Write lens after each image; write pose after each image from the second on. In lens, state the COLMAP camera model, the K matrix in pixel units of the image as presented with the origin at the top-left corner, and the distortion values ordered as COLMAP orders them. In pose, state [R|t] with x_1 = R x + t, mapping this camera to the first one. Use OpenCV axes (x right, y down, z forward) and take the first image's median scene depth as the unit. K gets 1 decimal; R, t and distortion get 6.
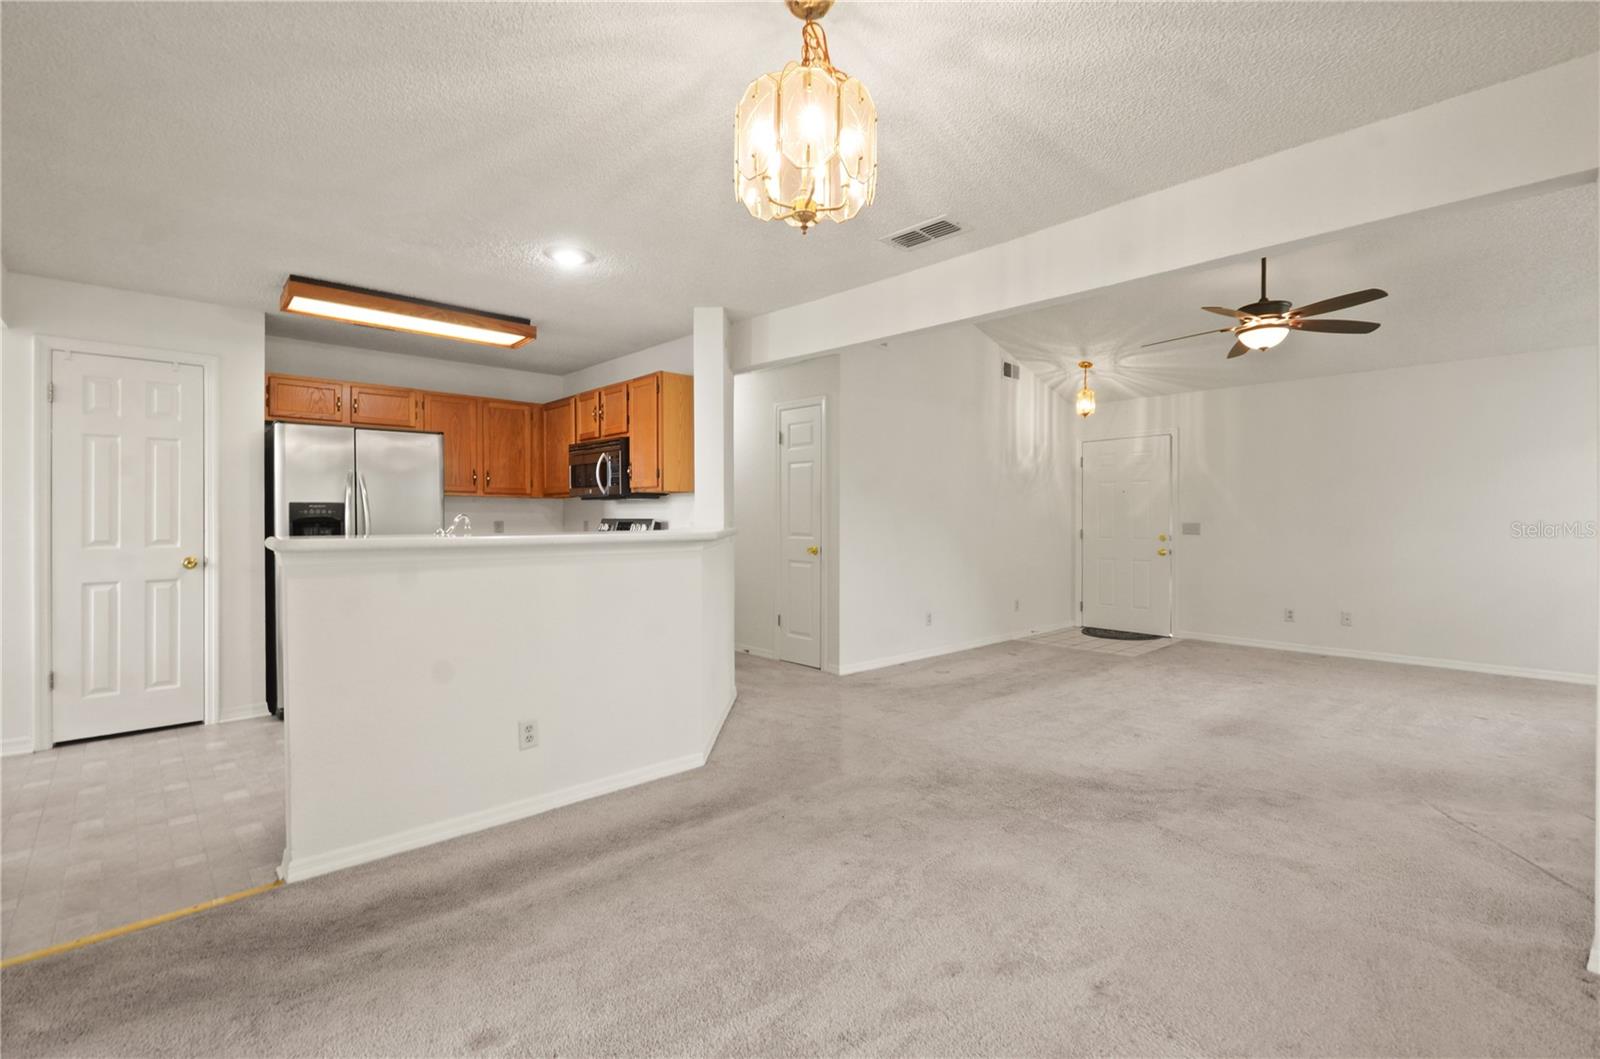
lens RADIAL K [[724.9, 0, 790.2], [0, 724.9, 514.2], [0, 0, 1]] dist [0.003699, -0.003732]
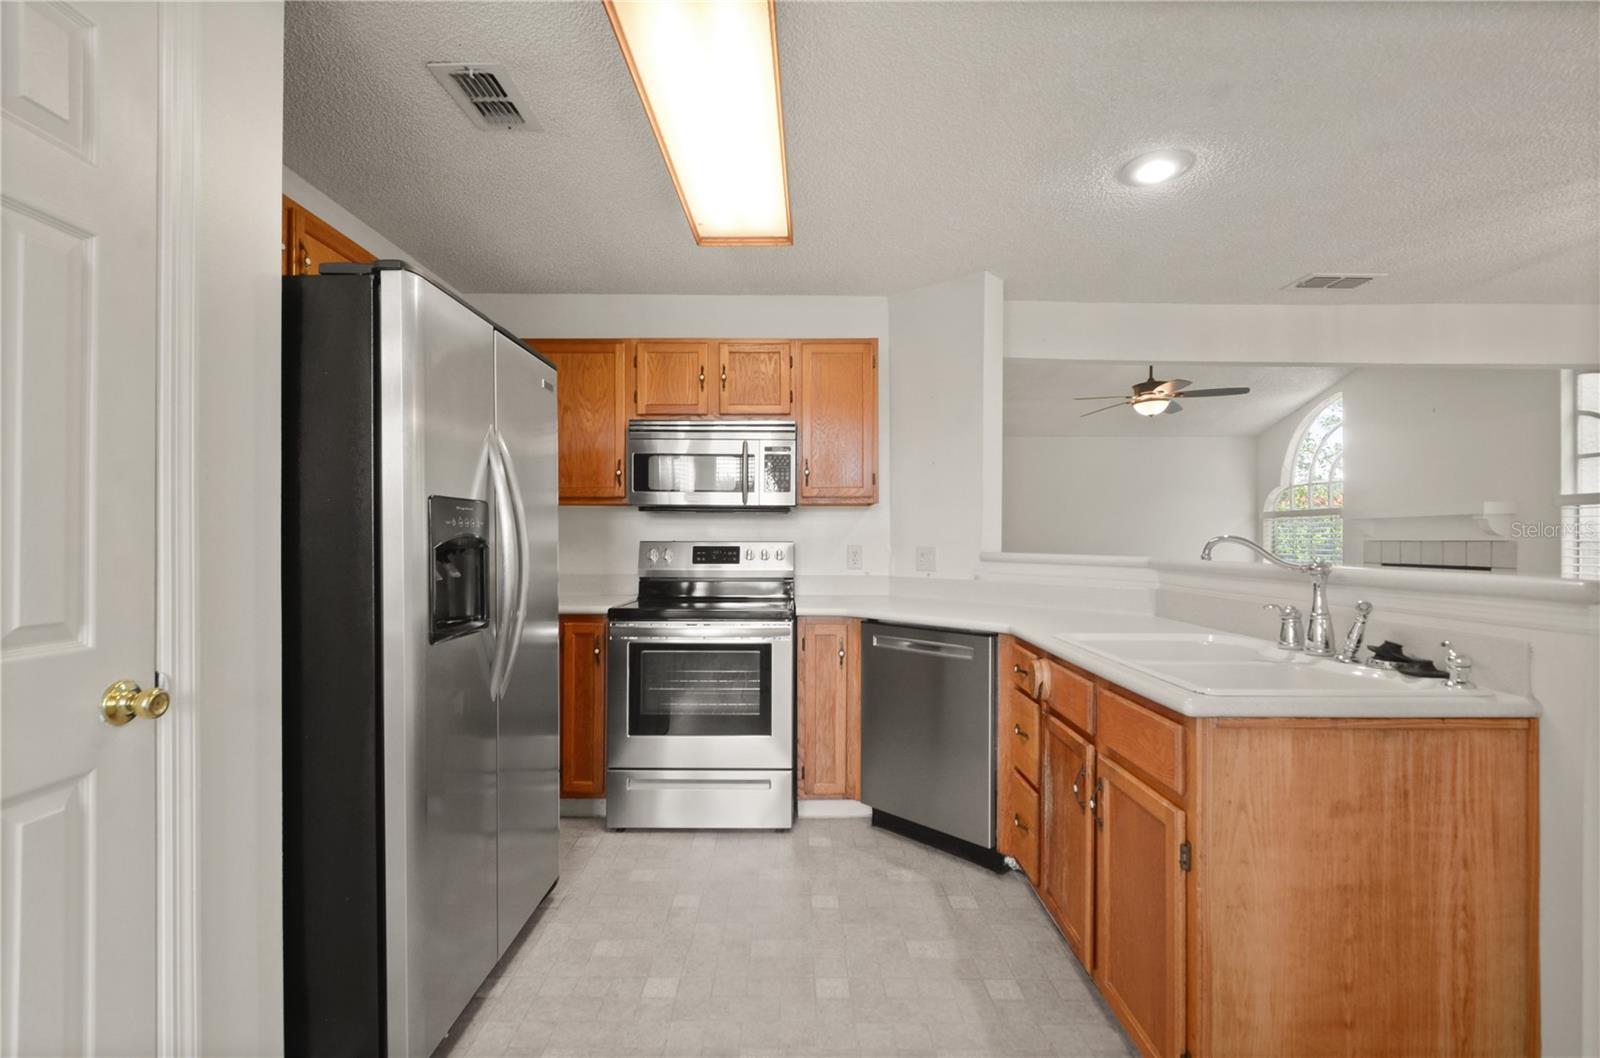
lens RADIAL K [[724.9, 0, 806.6], [0, 724.9, 534.4], [0, 0, 1]] dist [0.003699, -0.003732]
pose [[0.676786, 0.009447, 0.736119, -0.789513], [-0.007365, 0.999955, -0.006061, 0.003824], [-0.736143, -0.001320, 0.676825, 0.582533]]
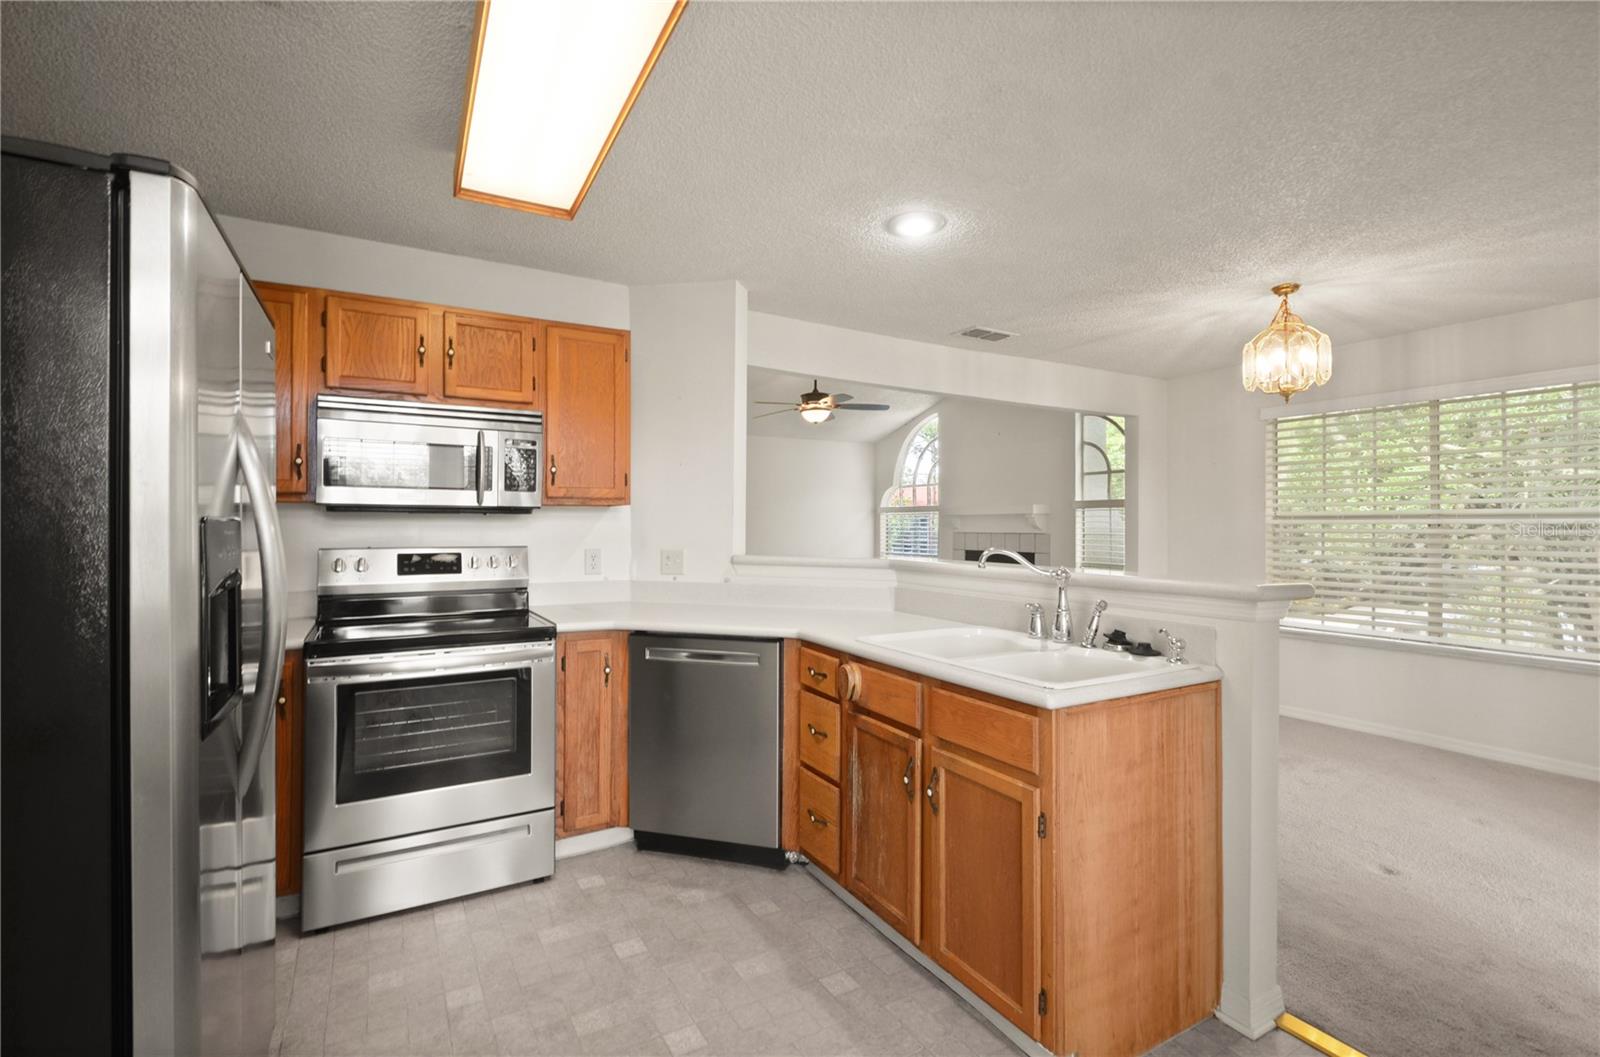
lens RADIAL K [[724.9, 0, 812.7], [0, 724.9, 514.8], [0, 0, 1]] dist [0.003699, -0.003732]
pose [[0.215032, 0.016719, 0.976464, -0.841515], [-0.007783, 0.999851, -0.015405, -0.014755], [-0.976576, -0.004288, 0.215130, 0.710001]]
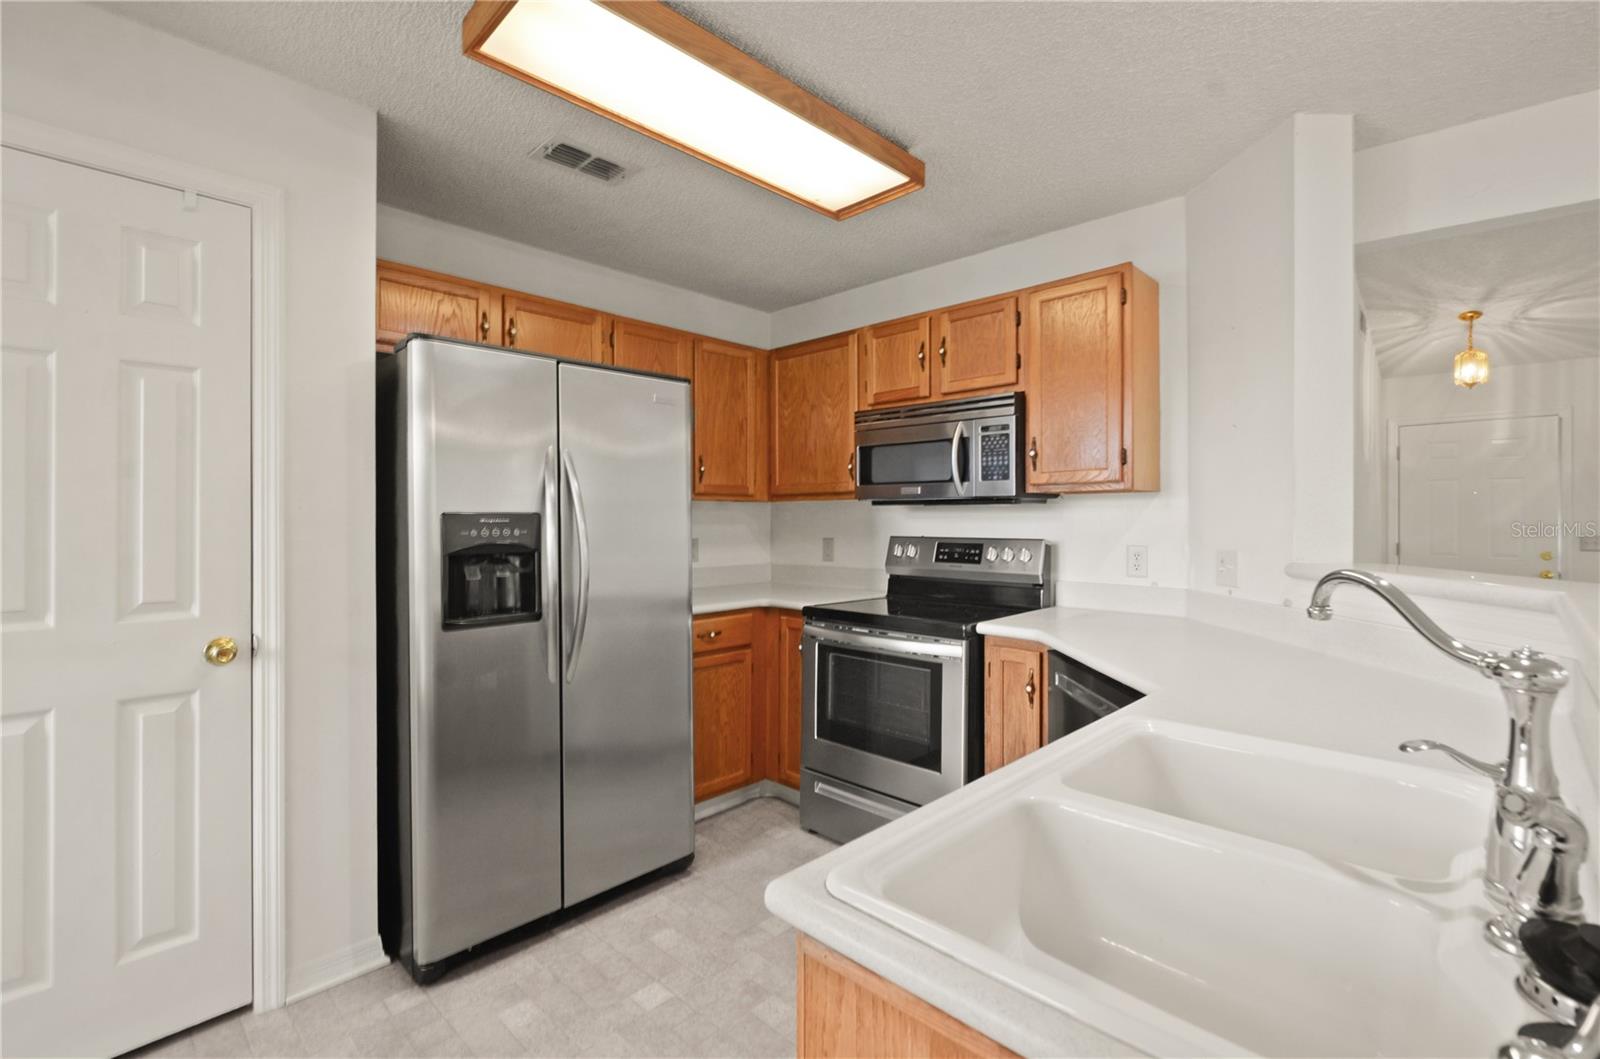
lens RADIAL K [[724.9, 0, 796.5], [0, 724.9, 513.9], [0, 0, 1]] dist [0.003699, -0.003732]
pose [[0.998771, 0.000604, 0.049557, -0.463643], [-0.000594, 1.000000, -0.000230, -0.015004], [-0.049557, 0.000200, 0.998771, 0.503055]]
